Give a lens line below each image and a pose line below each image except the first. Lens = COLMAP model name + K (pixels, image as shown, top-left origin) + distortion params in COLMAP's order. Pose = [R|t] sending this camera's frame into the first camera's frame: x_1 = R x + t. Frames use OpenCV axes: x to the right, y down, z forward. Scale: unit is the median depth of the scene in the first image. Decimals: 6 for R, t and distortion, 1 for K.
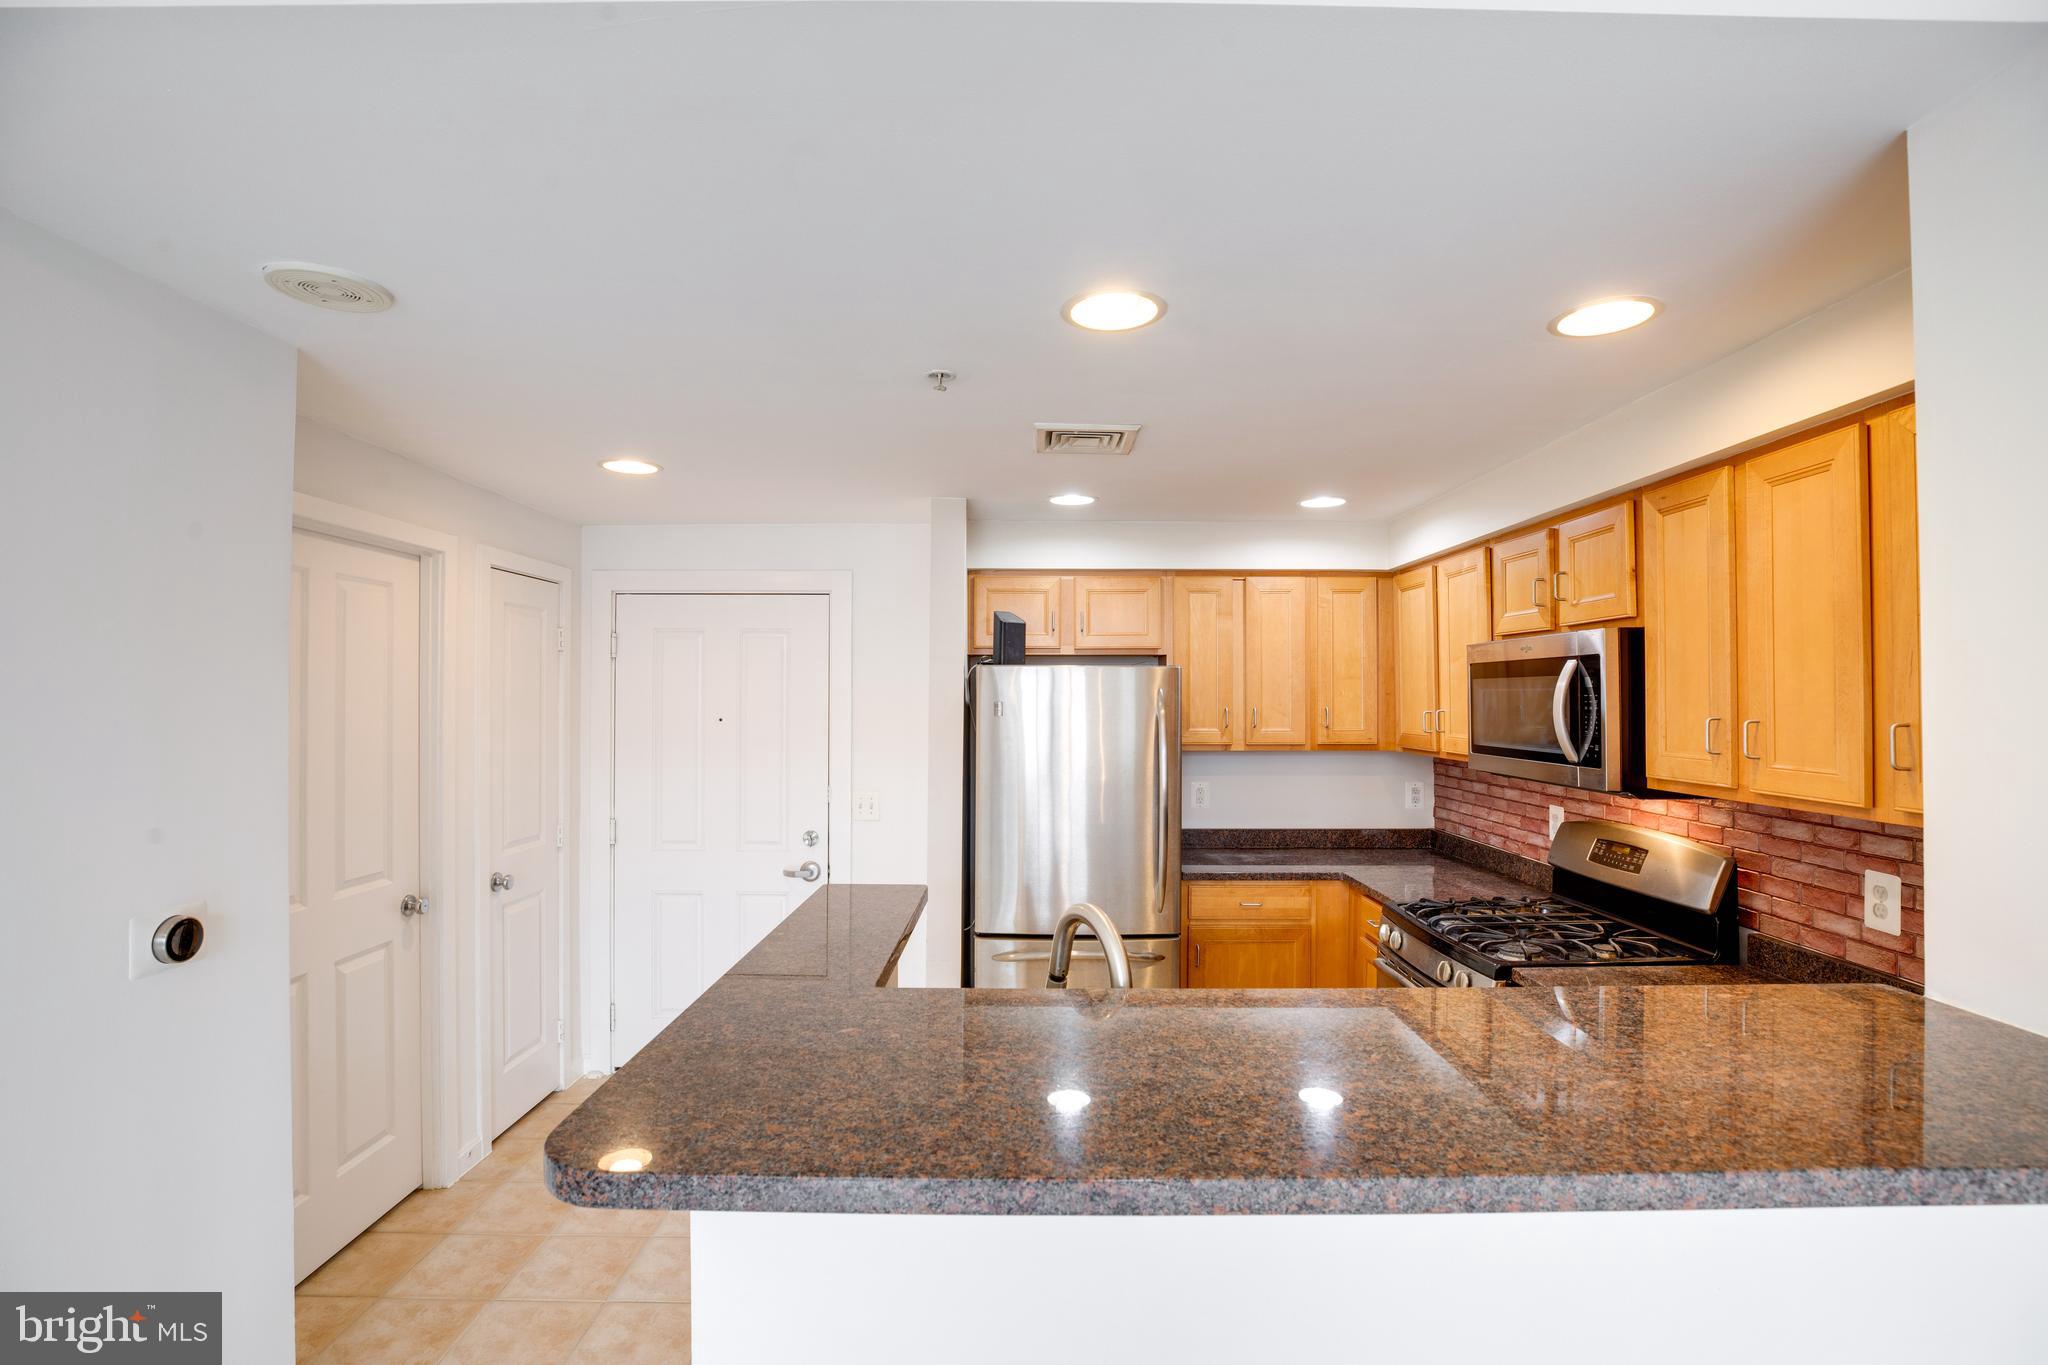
lens RADIAL K [[945.0, 0, 1024.0], [0, 945.0, 682.5], [0, 0, 1]] dist [-0.044904, 0.013052]
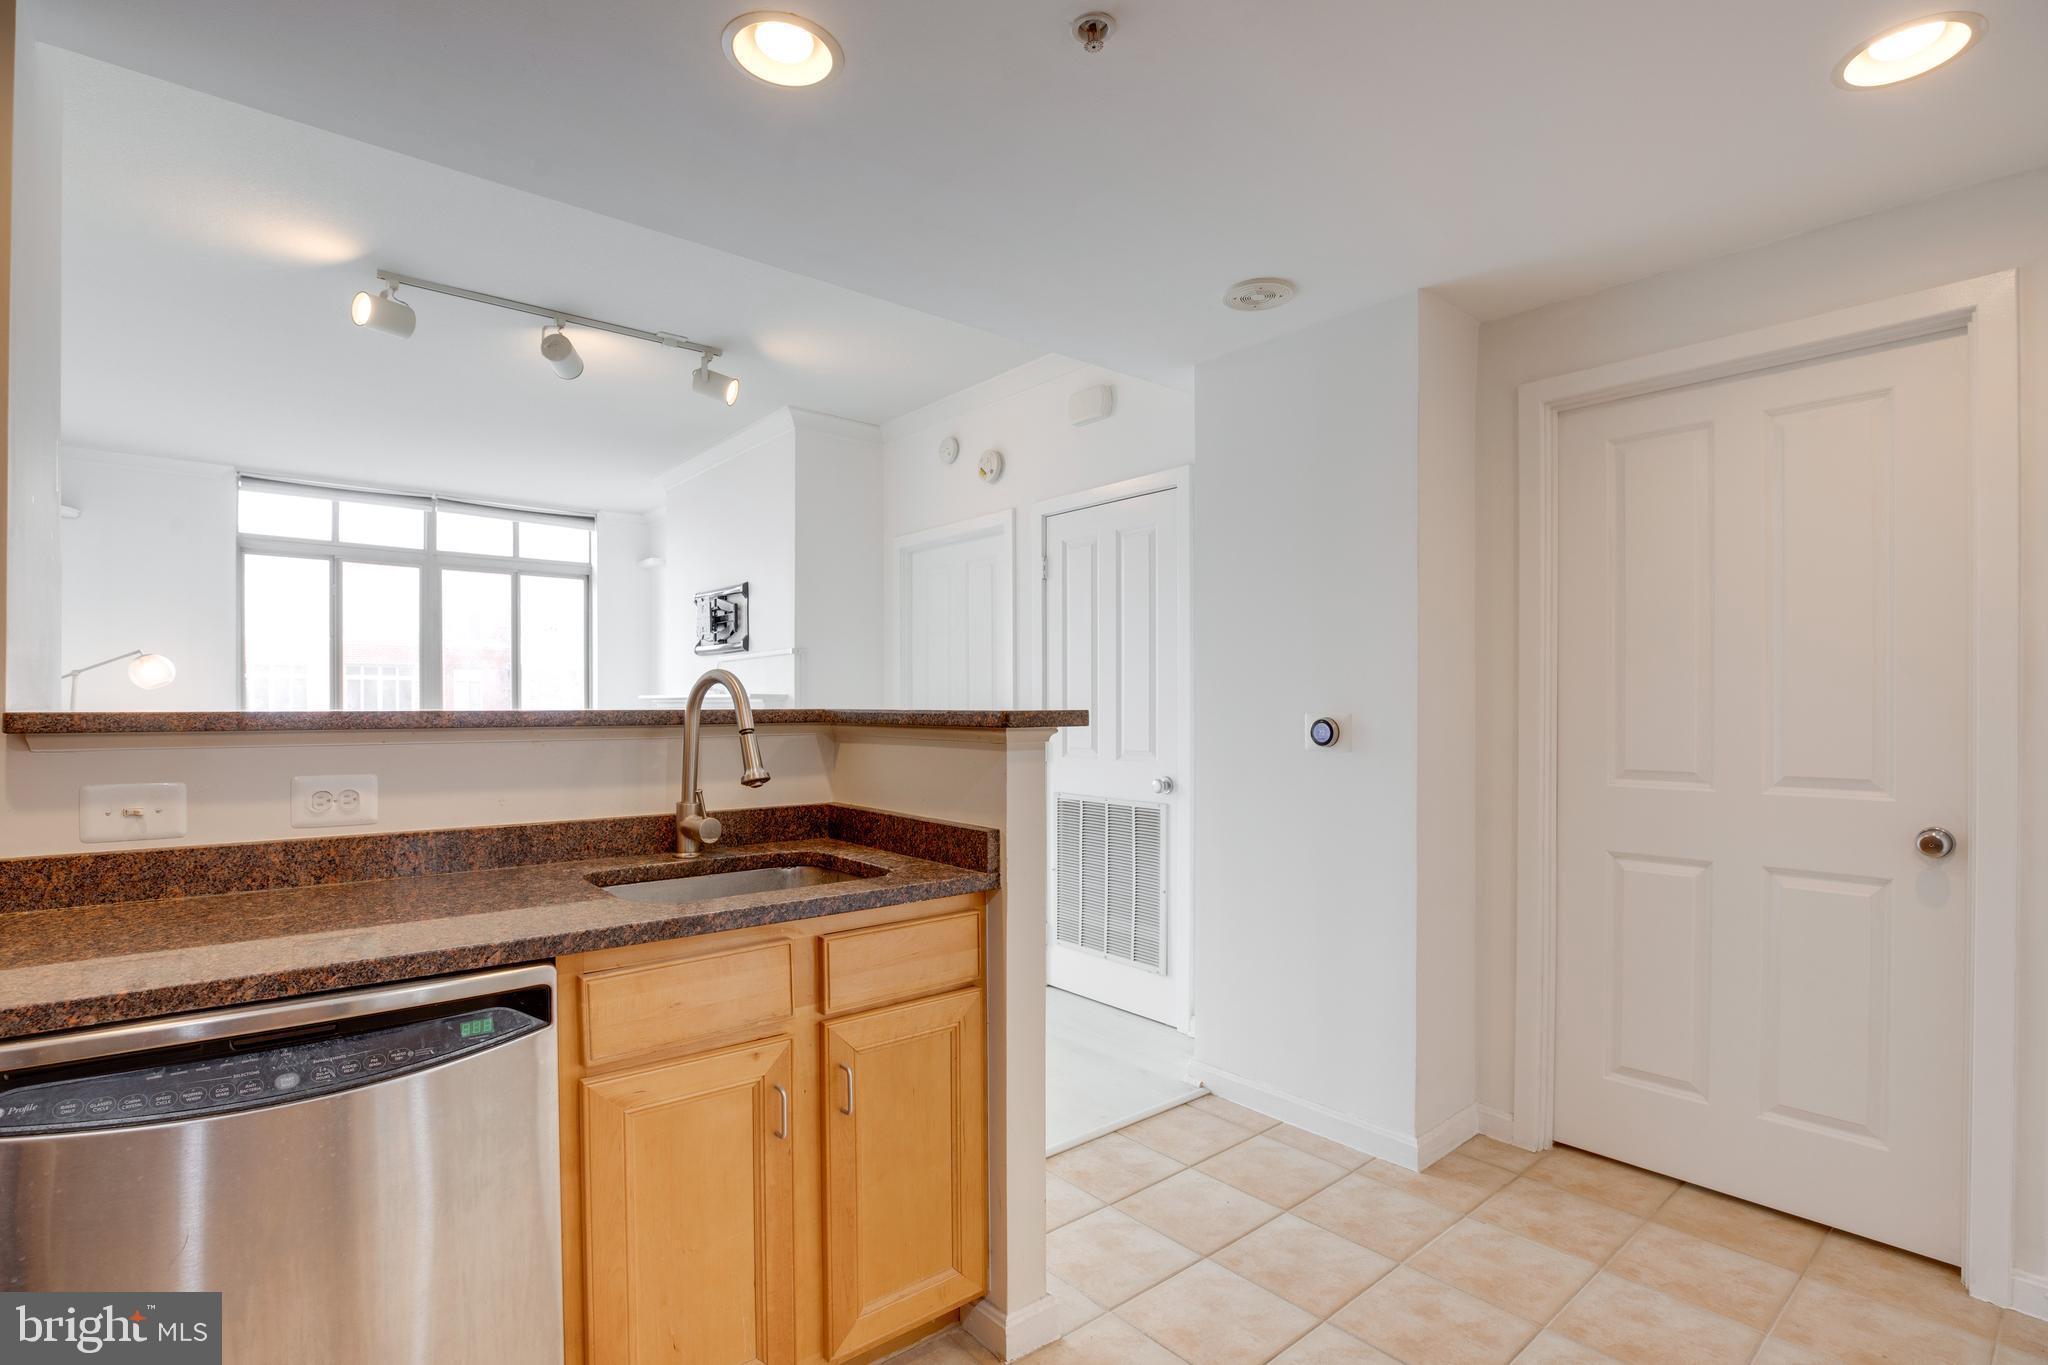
lens RADIAL K [[968.9, 0, 1034.9], [0, 968.9, 719.0], [0, 0, 1]] dist [-0.051983, 0.016135]
pose [[-0.758290, 0.005638, -0.651893, 0.269551], [0.007417, 0.999972, 0.000020, 0.128537], [0.651876, -0.004820, -0.758311, 0.984968]]
